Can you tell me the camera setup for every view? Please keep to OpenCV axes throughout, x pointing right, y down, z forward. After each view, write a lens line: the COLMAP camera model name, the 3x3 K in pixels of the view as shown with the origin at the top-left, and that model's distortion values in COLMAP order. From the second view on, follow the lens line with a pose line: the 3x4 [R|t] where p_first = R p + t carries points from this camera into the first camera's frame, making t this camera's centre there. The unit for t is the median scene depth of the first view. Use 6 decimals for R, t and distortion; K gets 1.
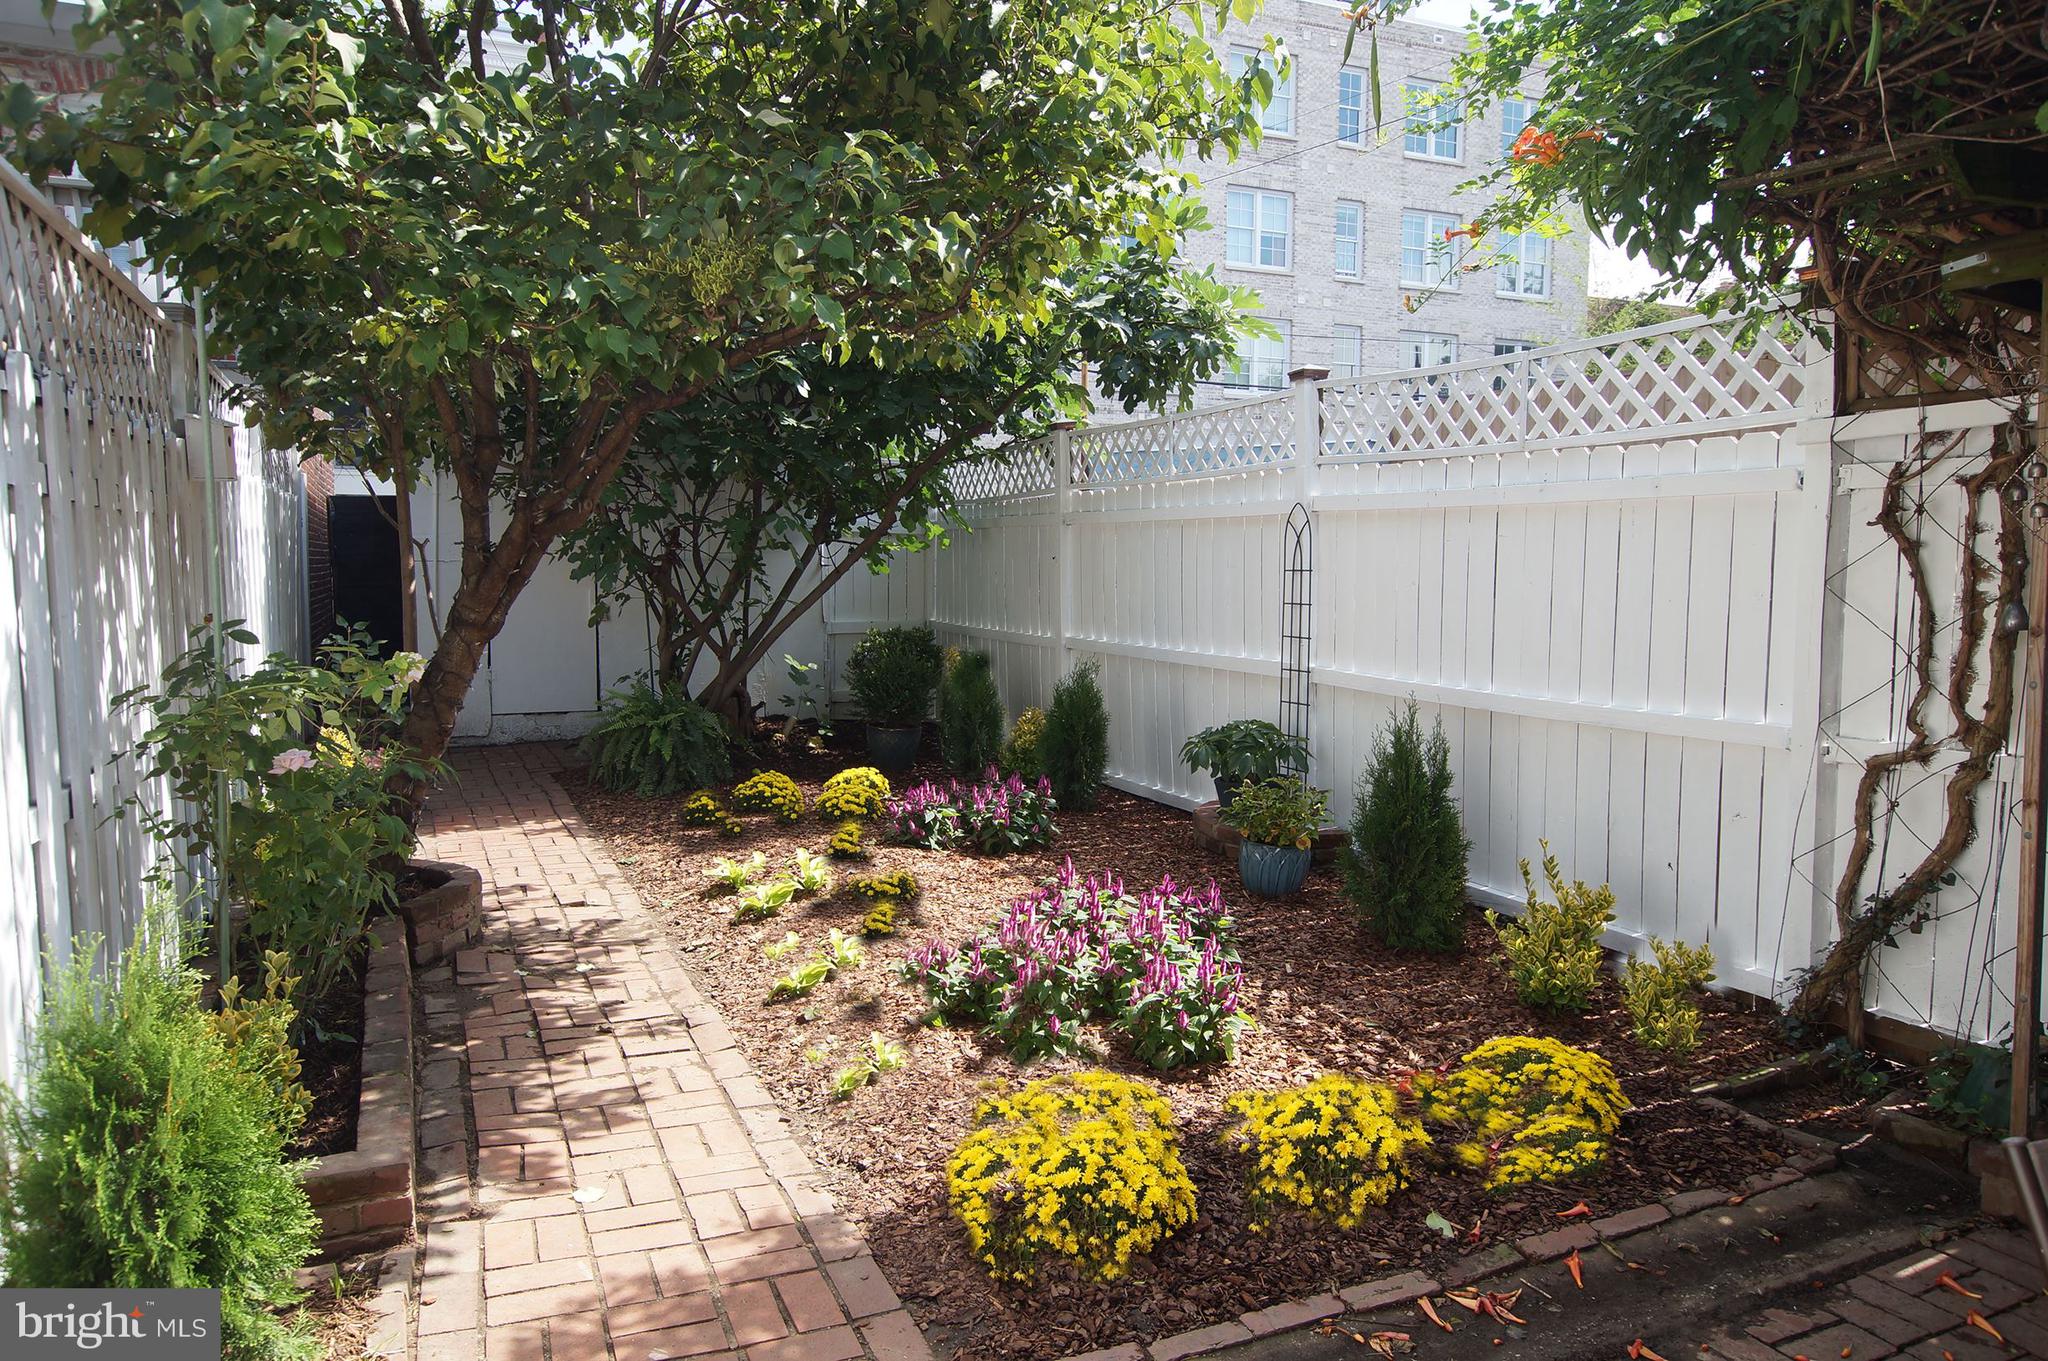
lens RADIAL K [[1356.9, 0, 1024.0], [0, 1356.9, 680.5], [0, 0, 1]] dist [-0.024815, -0.000021]
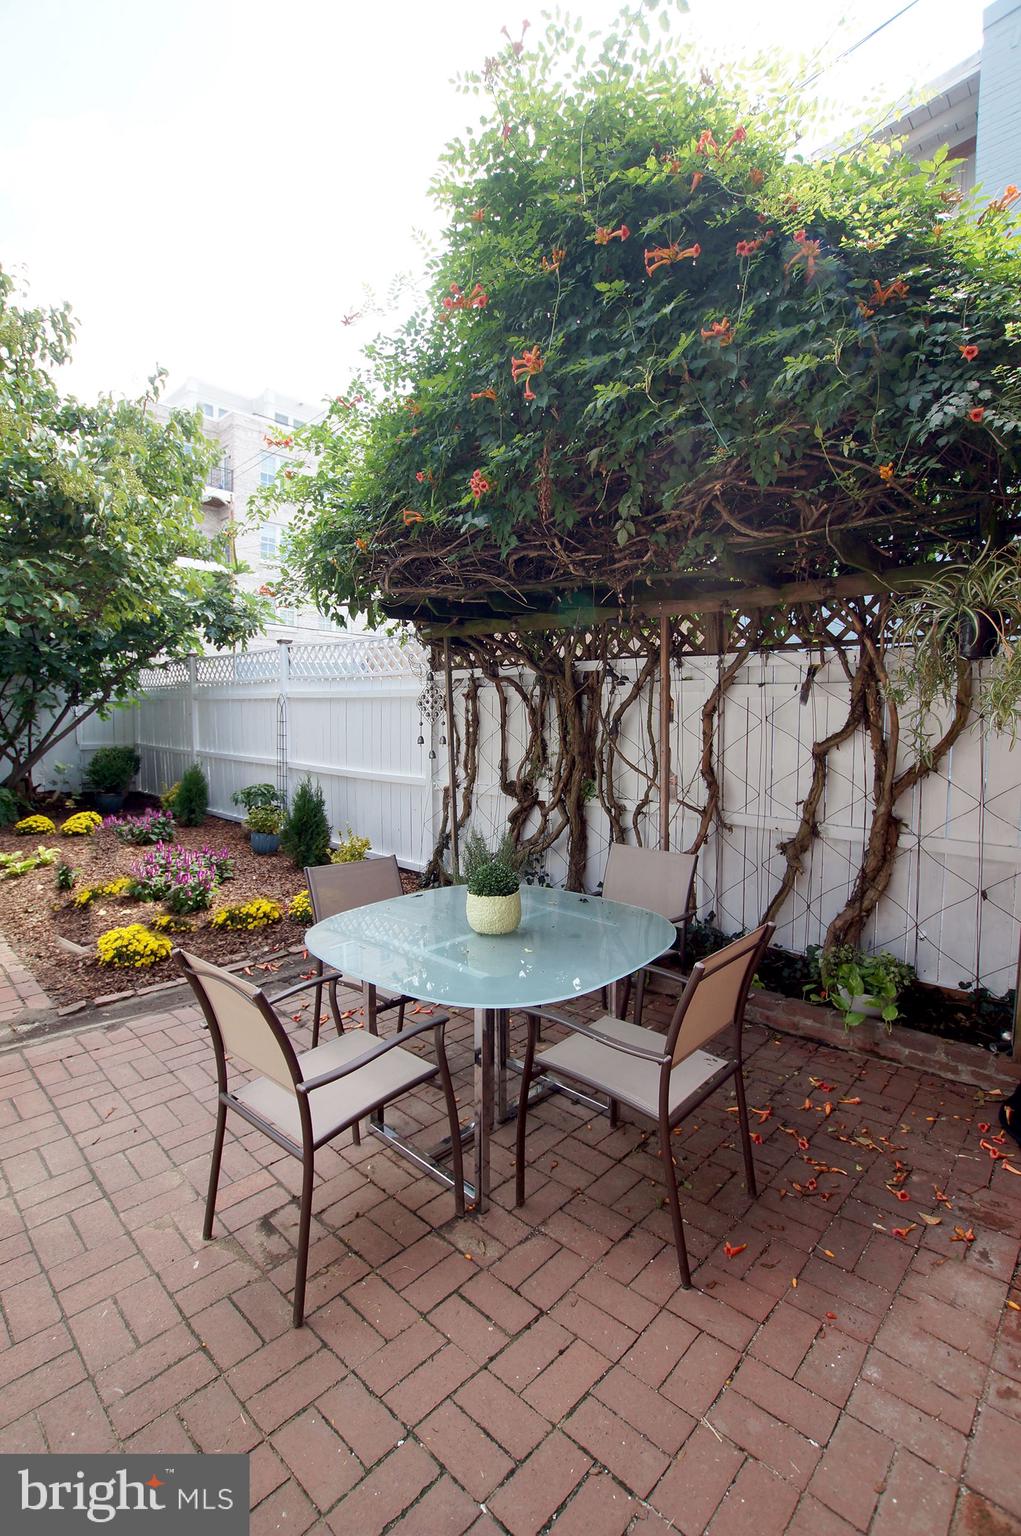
lens RADIAL K [[671.0, 0, 510.5], [0, 671.0, 768.0], [0, 0, 1]] dist [-0.027128, -0.000076]
pose [[0.926451, -0.020449, 0.375861, 0.109444], [0.021832, 0.999761, 0.000580, 0.008981], [-0.375783, 0.007668, 0.926676, -0.226745]]
